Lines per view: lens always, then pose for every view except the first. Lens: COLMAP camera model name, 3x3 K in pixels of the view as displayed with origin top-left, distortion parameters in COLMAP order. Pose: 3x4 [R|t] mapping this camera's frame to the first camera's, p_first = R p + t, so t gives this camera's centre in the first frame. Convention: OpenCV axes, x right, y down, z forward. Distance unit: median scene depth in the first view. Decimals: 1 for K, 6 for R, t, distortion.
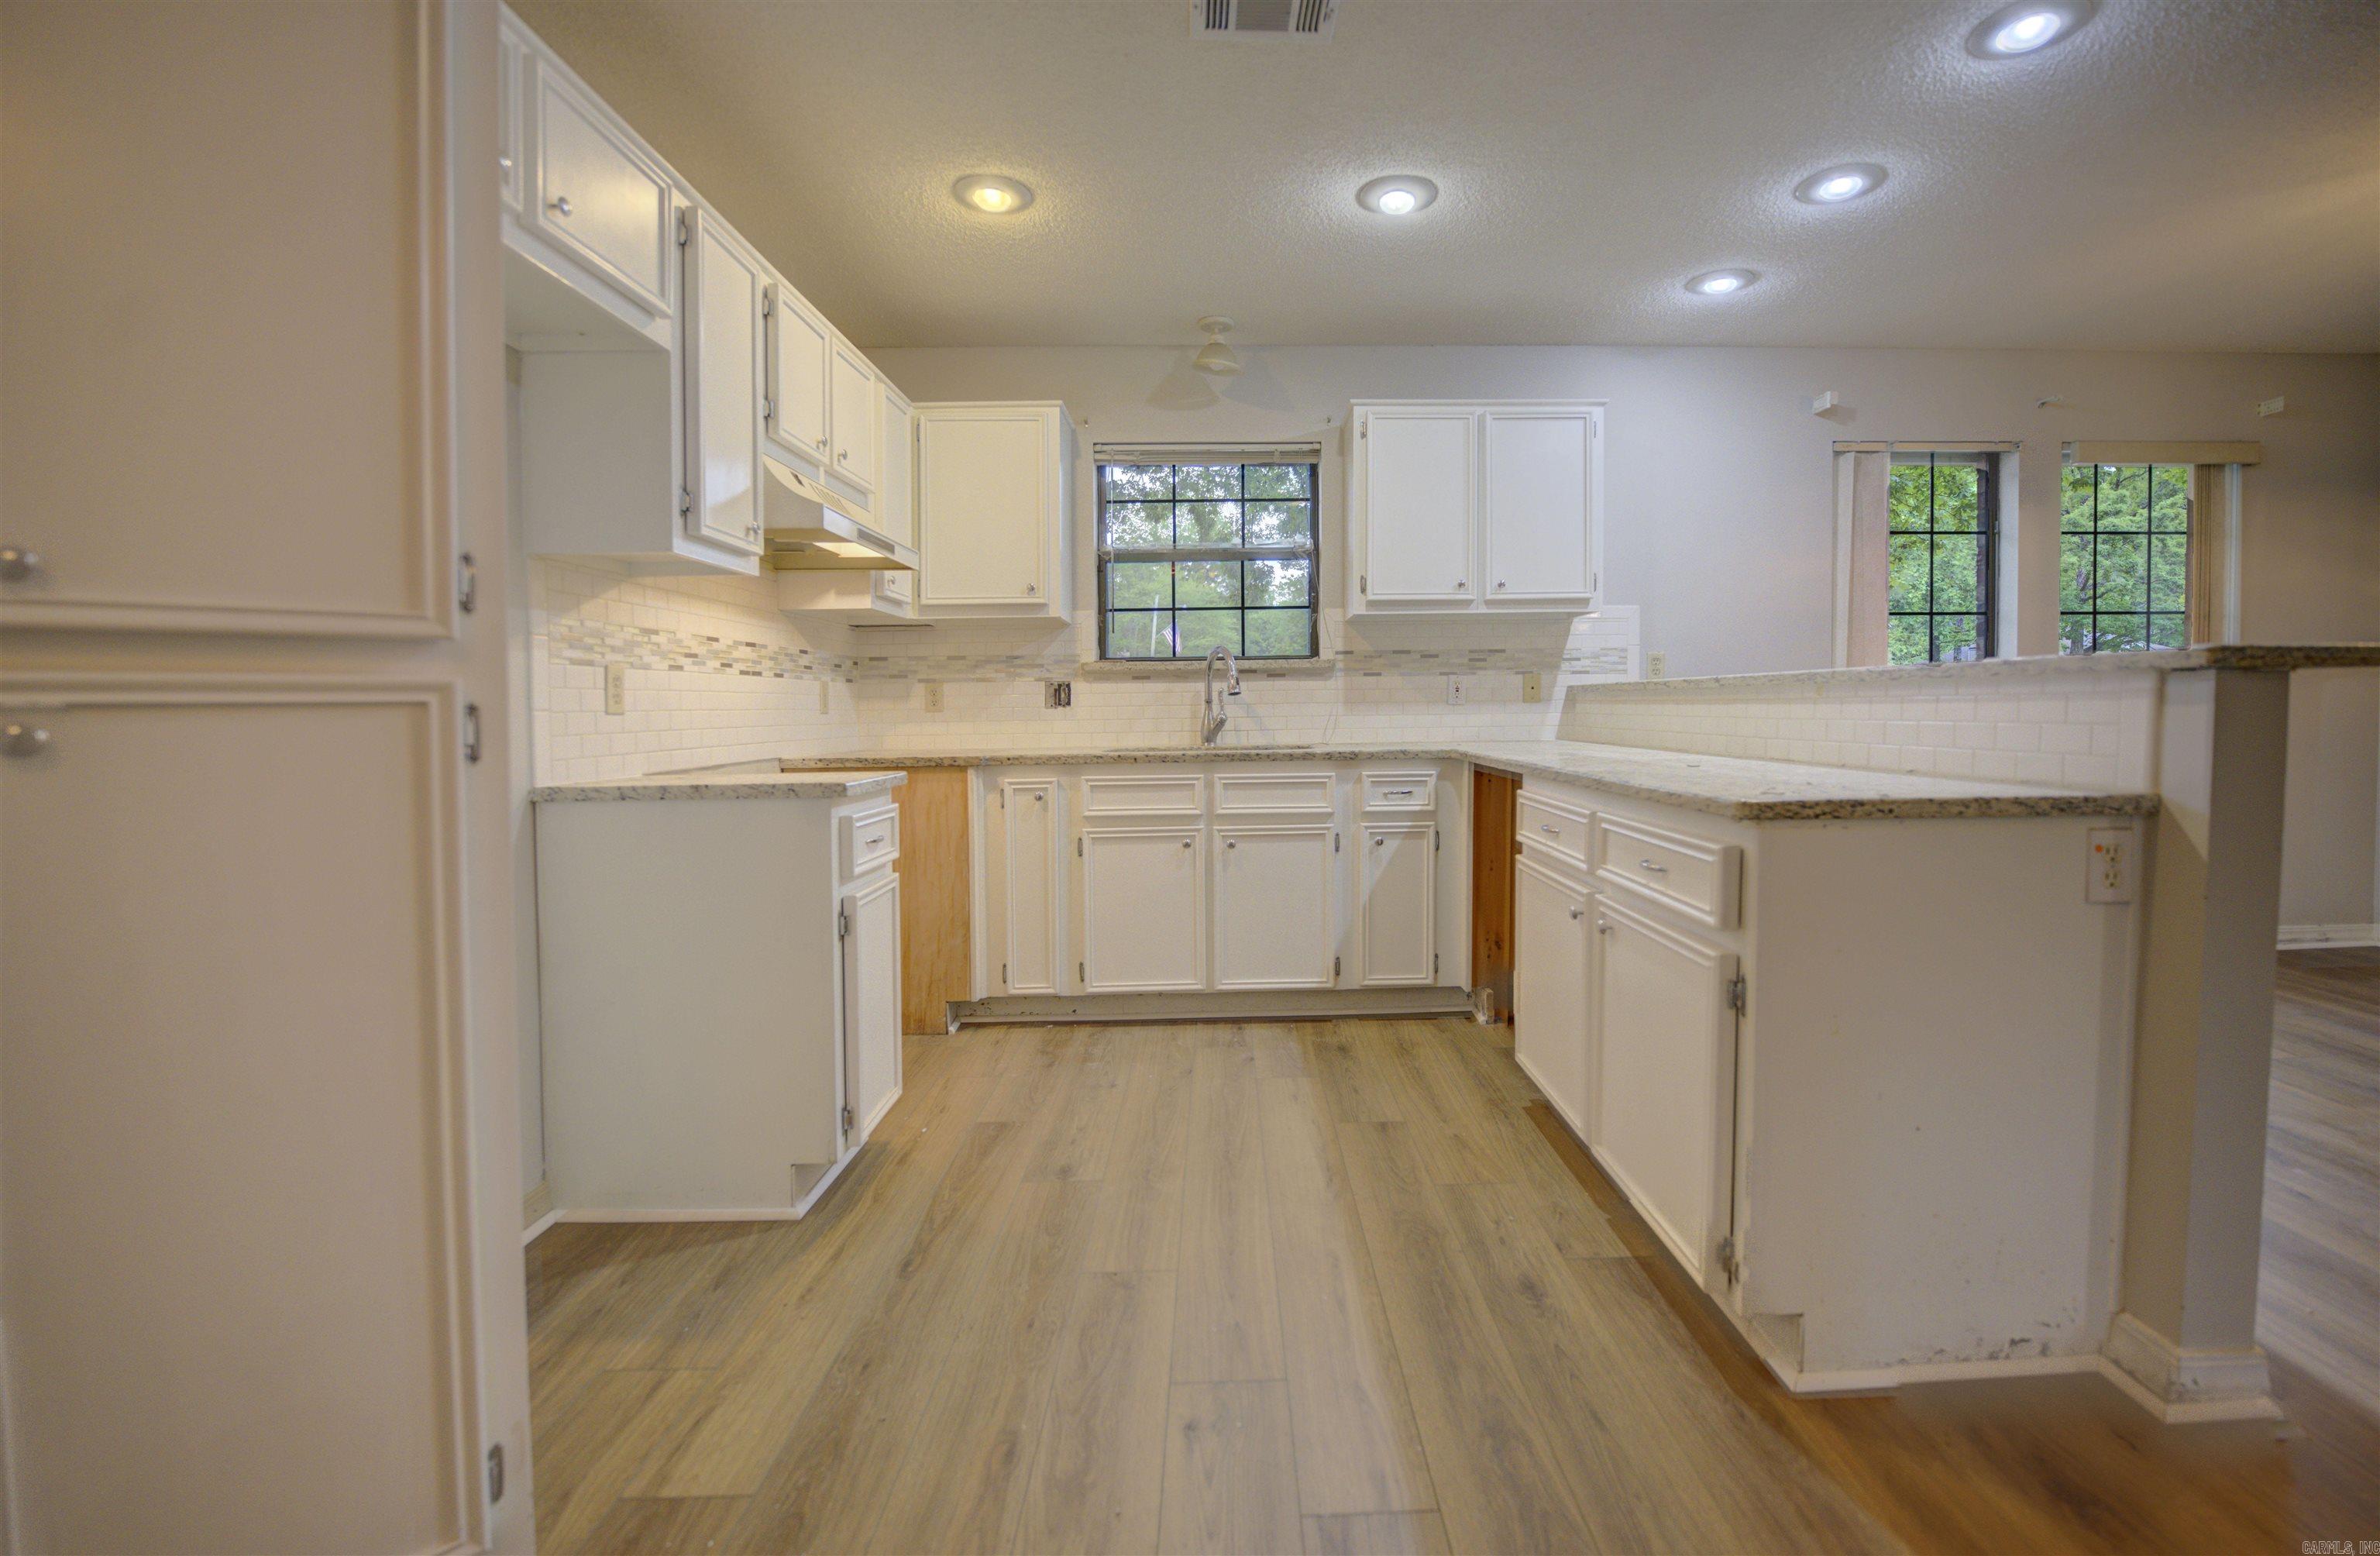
lens RADIAL K [[992.1, 0, 1257.8], [0, 992.1, 735.8], [0, 0, 1]] dist [-0.024904, -0.000102]
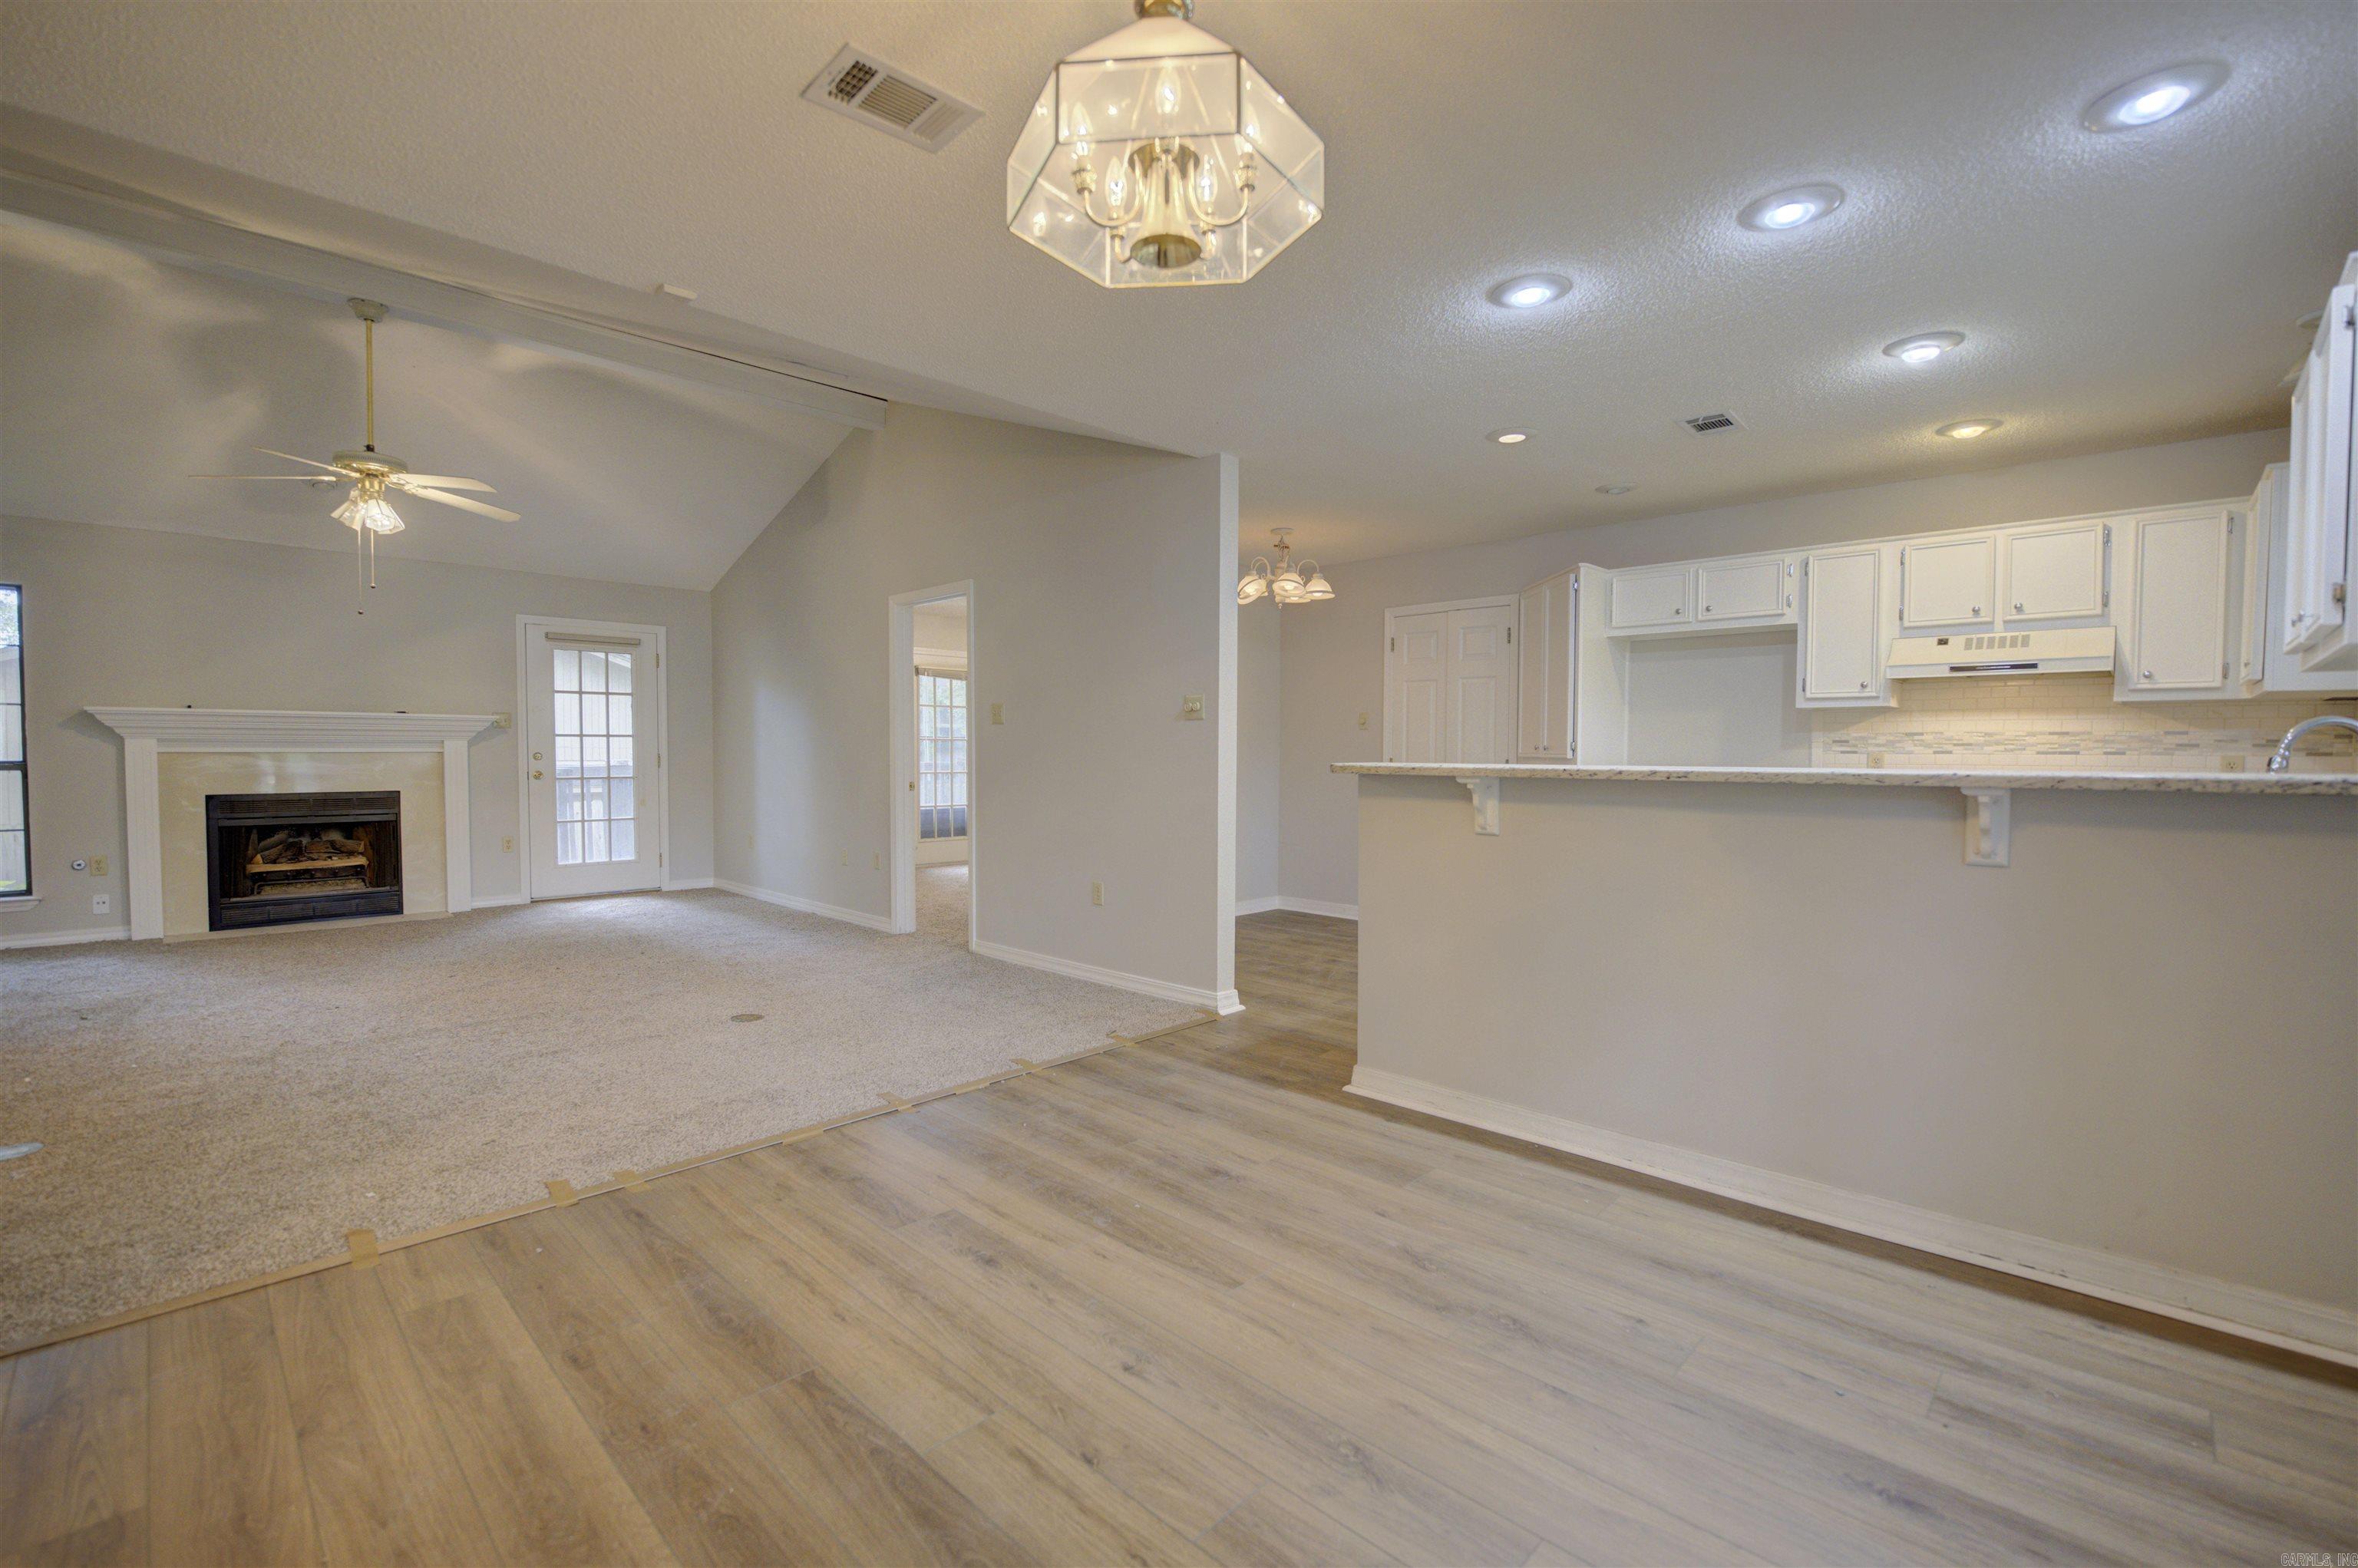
lens RADIAL K [[1022.8, 0, 1179.0], [0, 1022.8, 784.0], [0, 0, 1]] dist [-0.022456, 0.000336]
pose [[-0.719856, 0.032717, -0.693352, 1.345537], [-0.015197, 0.997906, 0.062866, -0.083650], [0.693957, 0.055791, -0.717851, 1.071813]]
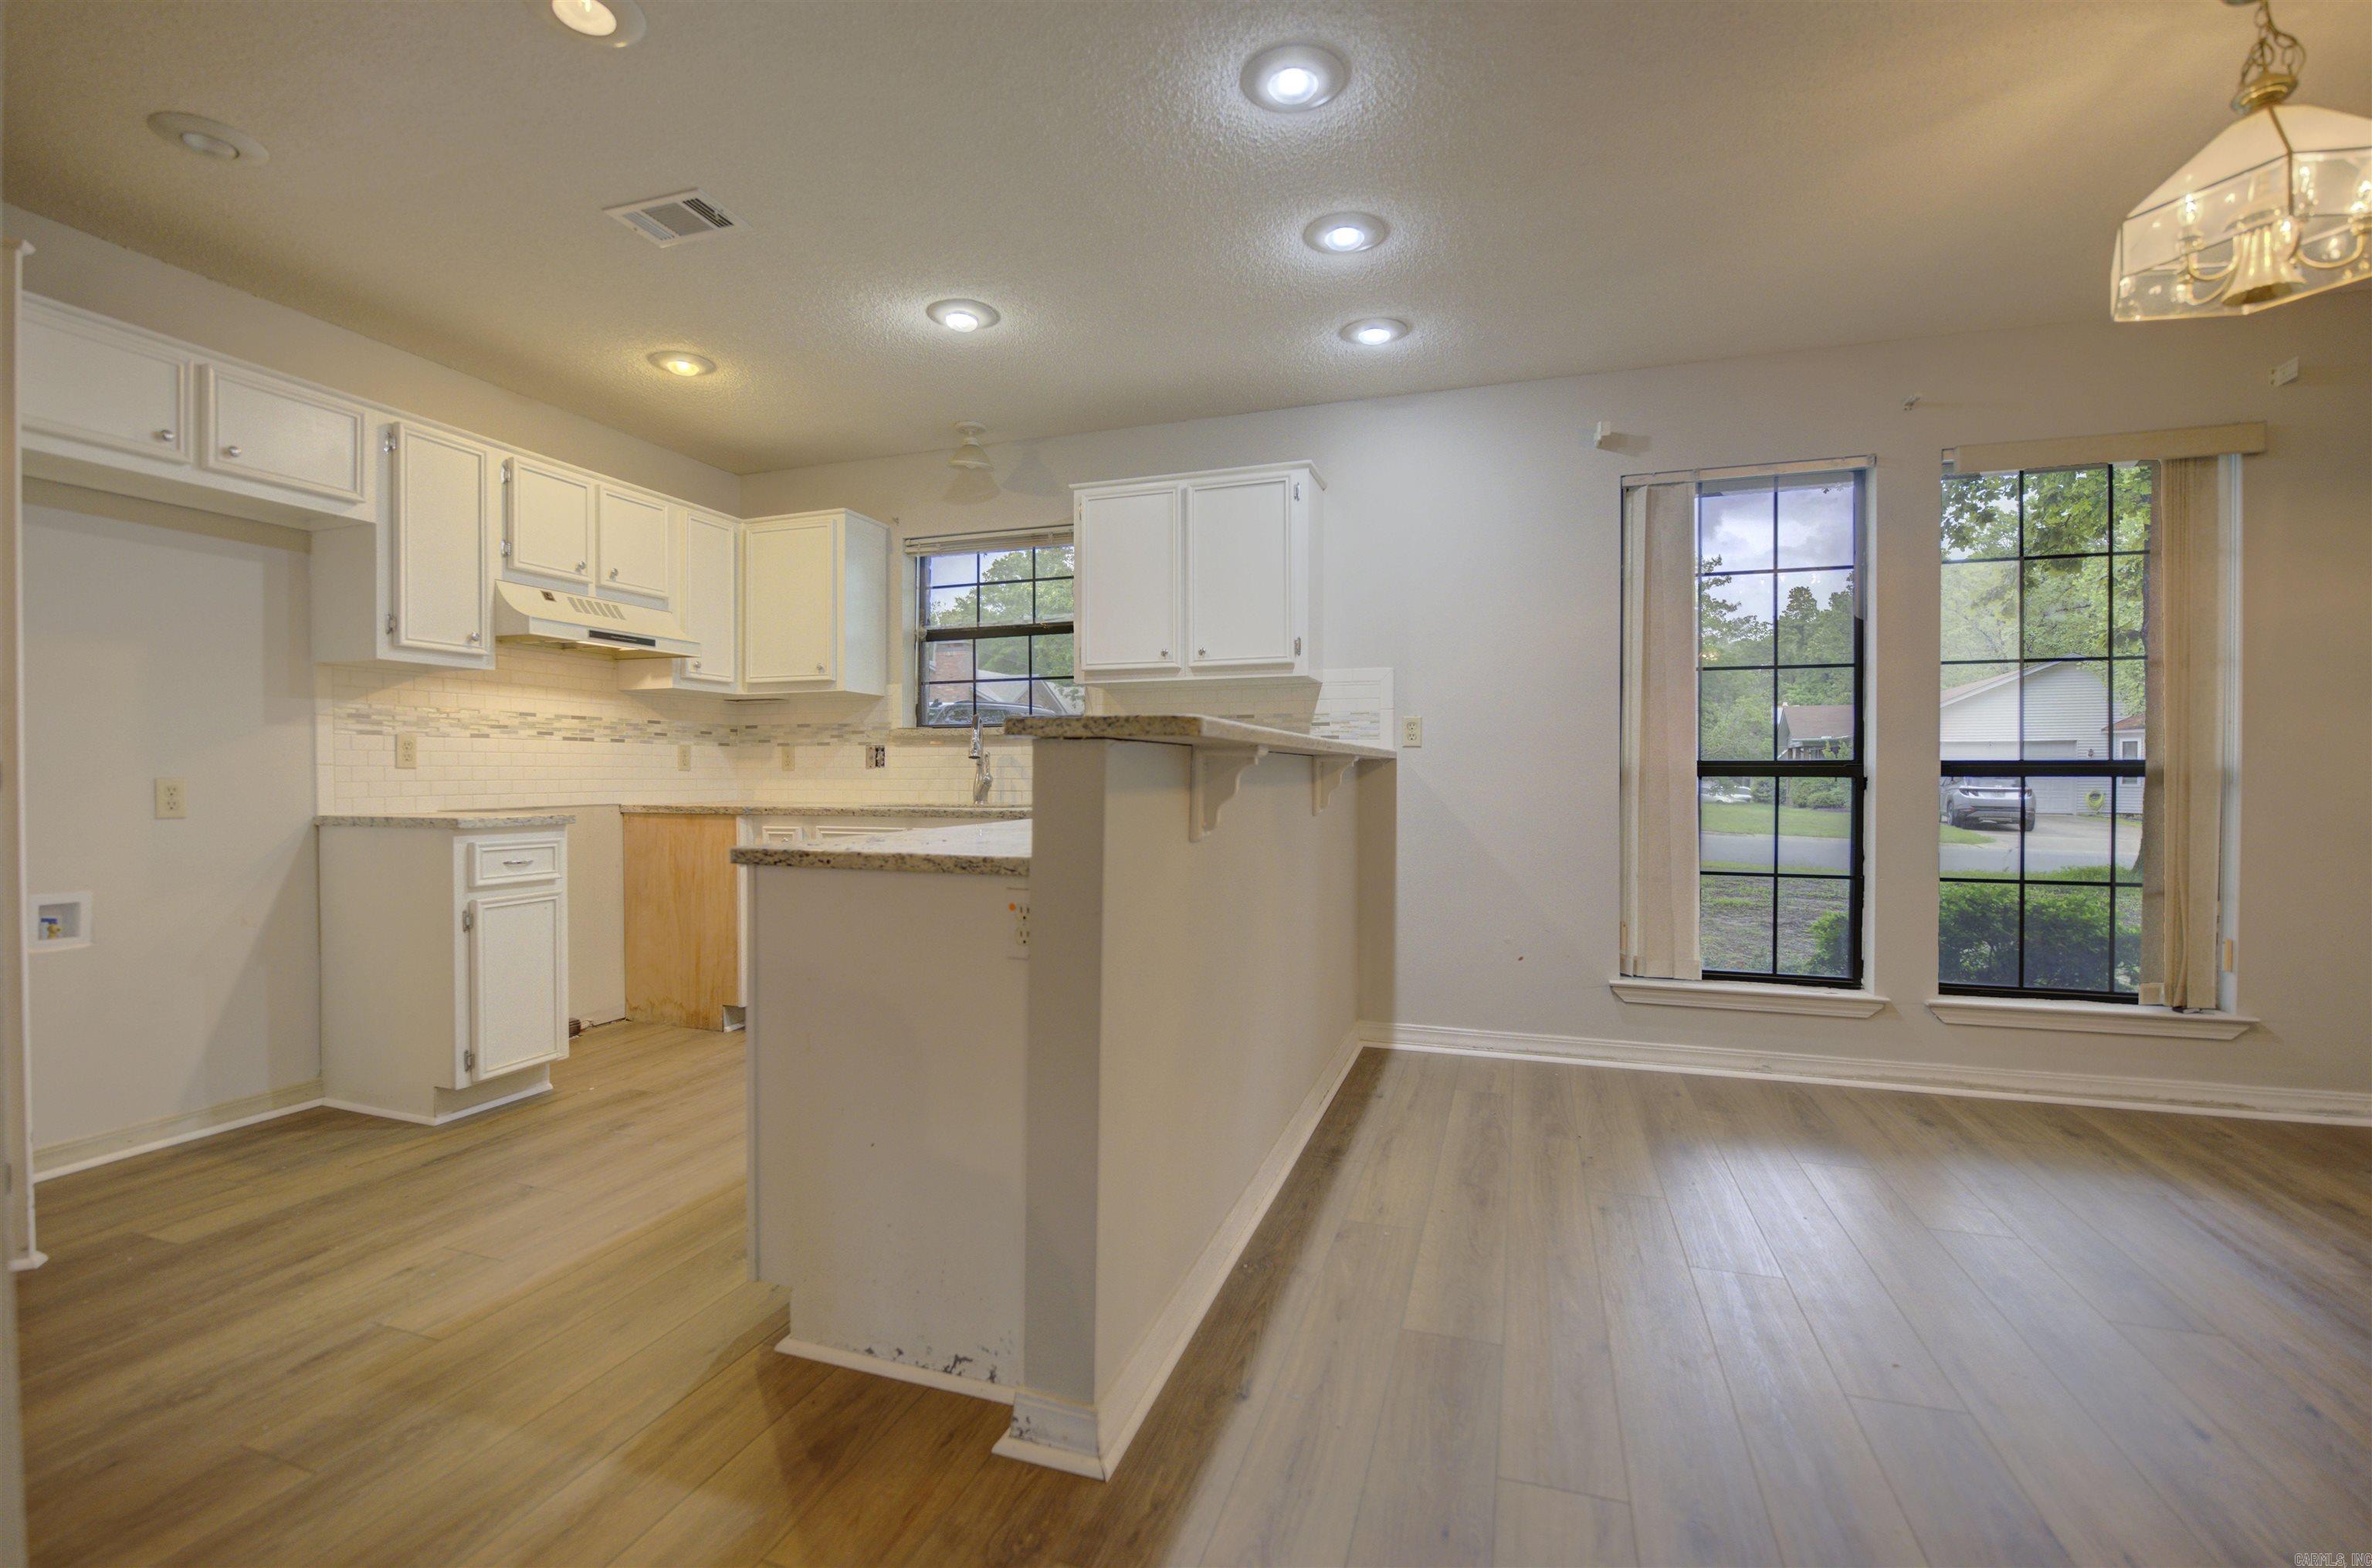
lens RADIAL K [[1028.0, 0, 1170.5], [0, 1028.0, 784.6], [0, 0, 1]] dist [-0.021266, 0.000476]
pose [[0.933563, 0.017055, -0.358009, 0.662096], [-0.022257, 0.999698, -0.010416, -0.005076], [0.357723, 0.017693, 0.933660, 0.002699]]
